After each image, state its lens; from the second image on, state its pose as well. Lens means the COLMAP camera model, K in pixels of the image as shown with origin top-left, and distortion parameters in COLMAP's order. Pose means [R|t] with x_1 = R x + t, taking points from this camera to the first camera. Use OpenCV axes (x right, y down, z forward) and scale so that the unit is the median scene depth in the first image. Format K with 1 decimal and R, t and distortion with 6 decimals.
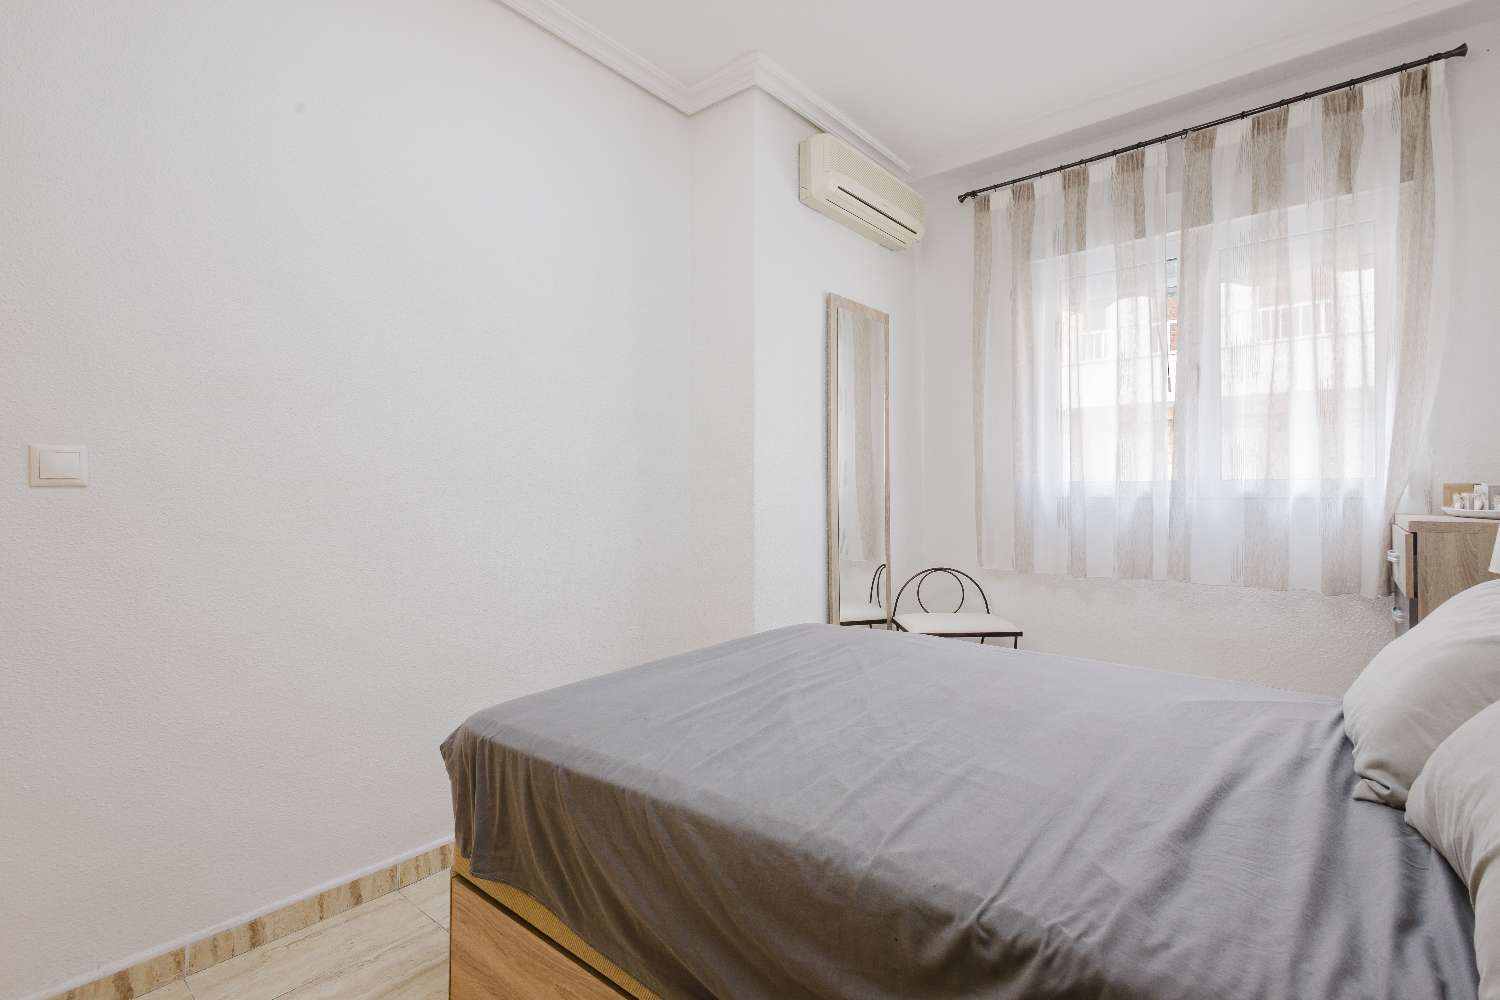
lens RADIAL K [[715.9, 0, 800.5], [0, 715.9, 494.3], [0, 0, 1]] dist [0.015335, -0.003076]
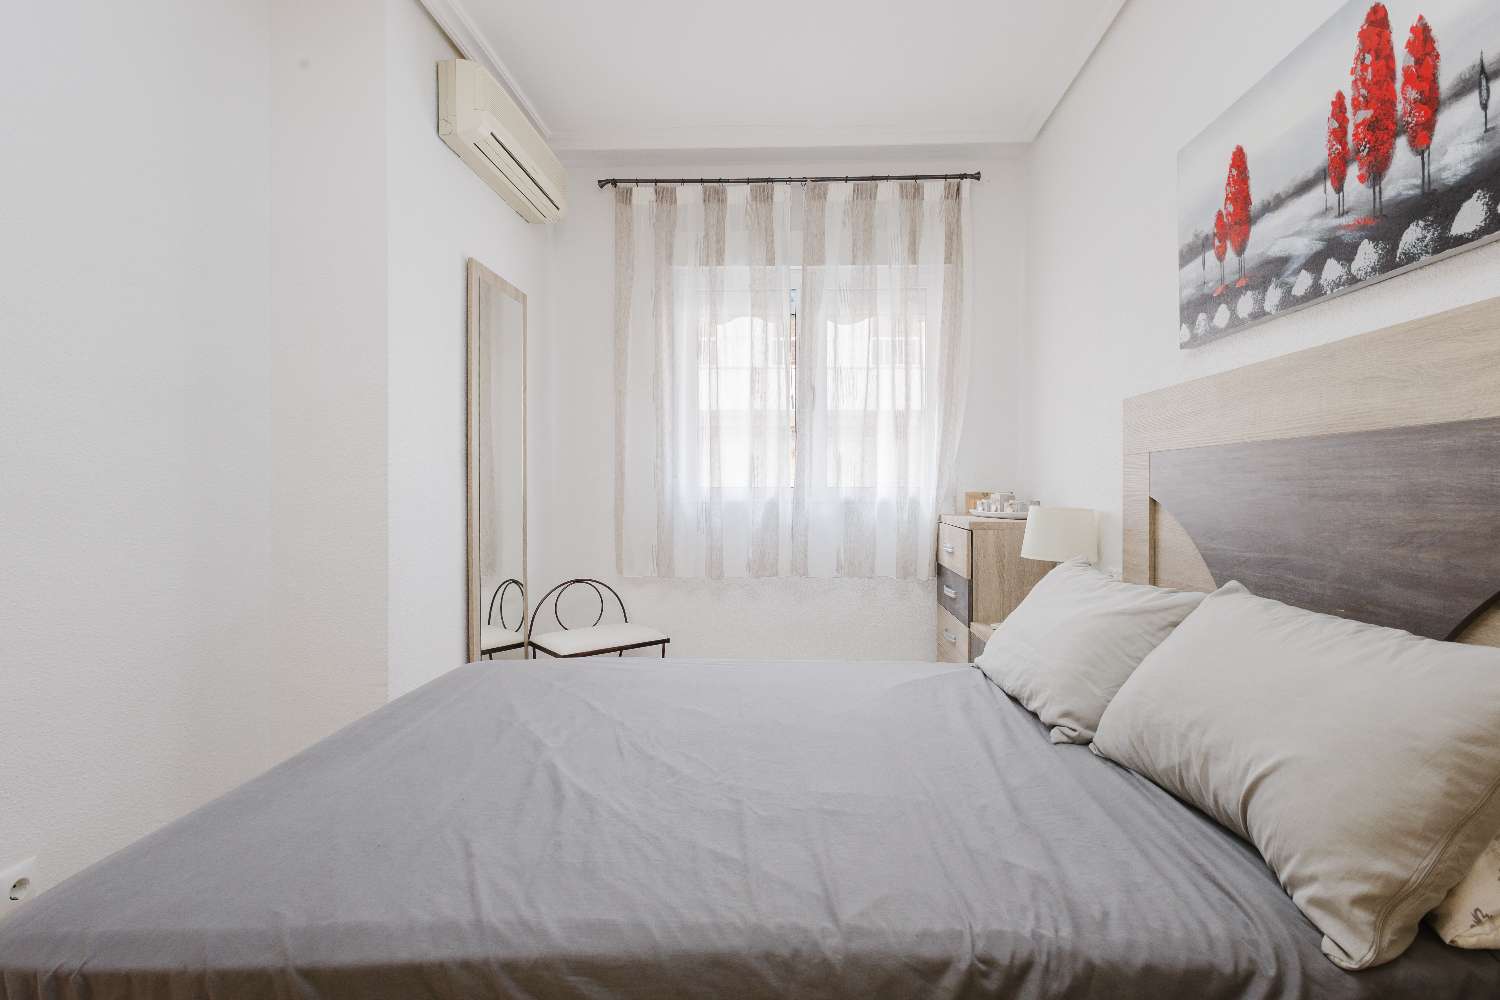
lens RADIAL K [[715.9, 0, 748.8], [0, 715.9, 497.8], [0, 0, 1]] dist [0.015335, -0.003076]
pose [[0.789941, -0.006930, 0.613143, -0.243529], [-0.003662, 0.999865, 0.016020, -0.022117], [-0.613172, -0.014900, 0.789809, 0.166063]]
